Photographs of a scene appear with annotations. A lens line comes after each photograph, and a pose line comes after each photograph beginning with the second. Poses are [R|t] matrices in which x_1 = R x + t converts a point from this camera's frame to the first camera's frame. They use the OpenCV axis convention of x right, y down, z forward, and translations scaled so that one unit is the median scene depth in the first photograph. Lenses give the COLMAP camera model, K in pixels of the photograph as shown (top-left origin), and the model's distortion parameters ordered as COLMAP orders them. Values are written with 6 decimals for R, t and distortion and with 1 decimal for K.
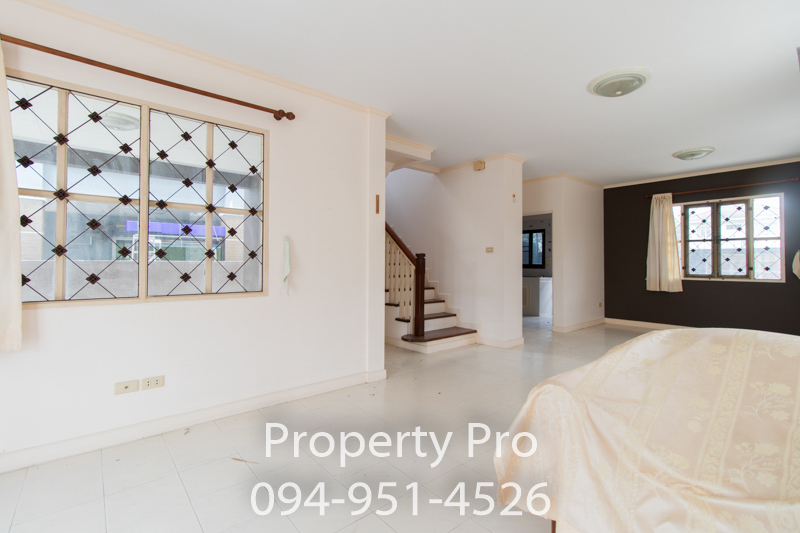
lens RADIAL K [[373.6, 0, 410.5], [0, 373.6, 258.9], [0, 0, 1]] dist [0.000216, -0.000115]
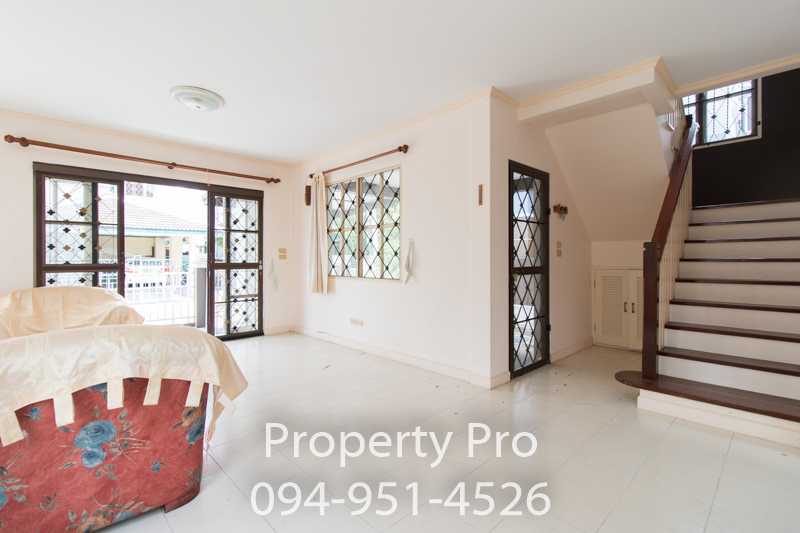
lens RADIAL K [[373.6, 0, 410.5], [0, 373.6, 258.9], [0, 0, 1]] dist [0.000216, -0.000115]
pose [[0.063872, -0.009222, -0.997915, 1.683583], [0.007608, 0.999933, -0.008753, 0.037314], [0.997929, -0.007033, 0.063938, 1.578297]]
